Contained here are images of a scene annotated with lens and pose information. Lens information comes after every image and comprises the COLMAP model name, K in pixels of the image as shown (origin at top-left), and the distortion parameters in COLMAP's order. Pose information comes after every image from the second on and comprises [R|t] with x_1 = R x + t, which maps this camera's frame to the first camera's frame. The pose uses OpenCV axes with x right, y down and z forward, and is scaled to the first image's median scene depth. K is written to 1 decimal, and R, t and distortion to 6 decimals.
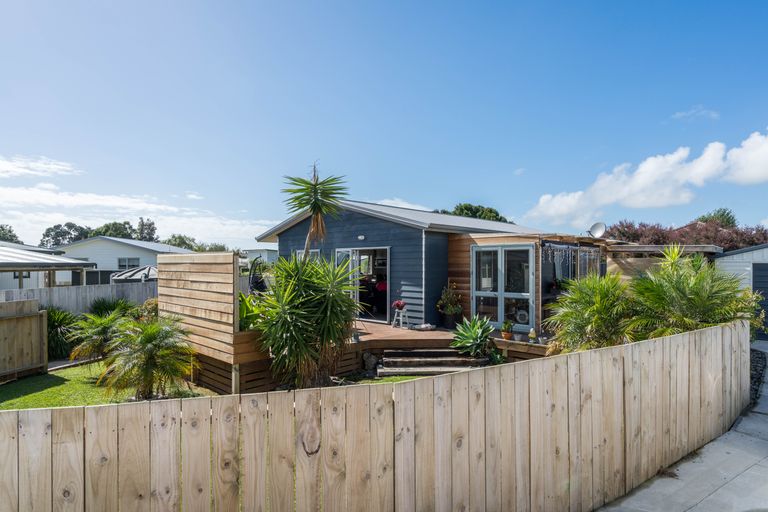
lens RADIAL K [[425.8, 0, 383.0], [0, 425.8, 257.8], [0, 0, 1]] dist [0.028070, 0.000454]
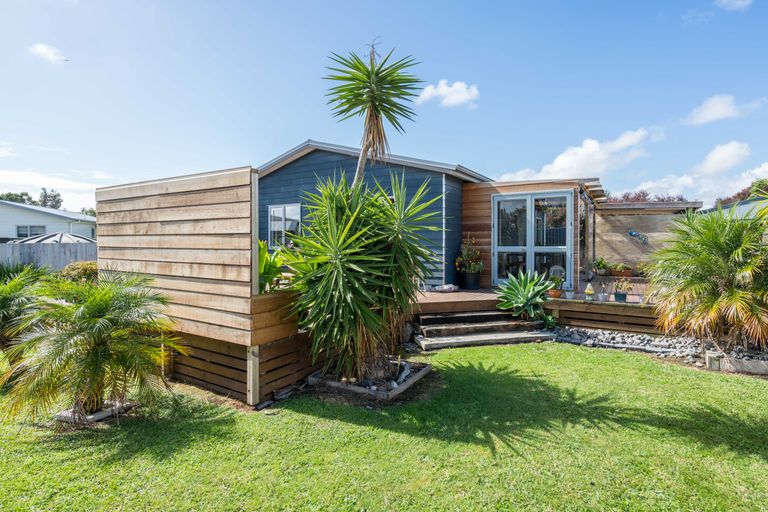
lens RADIAL K [[389.4, 0, 389.7], [0, 389.4, 236.0], [0, 0, 1]] dist [0.013900, -0.000441]
pose [[0.977733, -0.000270, 0.209853, -0.210437], [-0.000096, 0.999998, 0.001731, 0.067269], [-0.209853, -0.001712, 0.977731, 0.310645]]
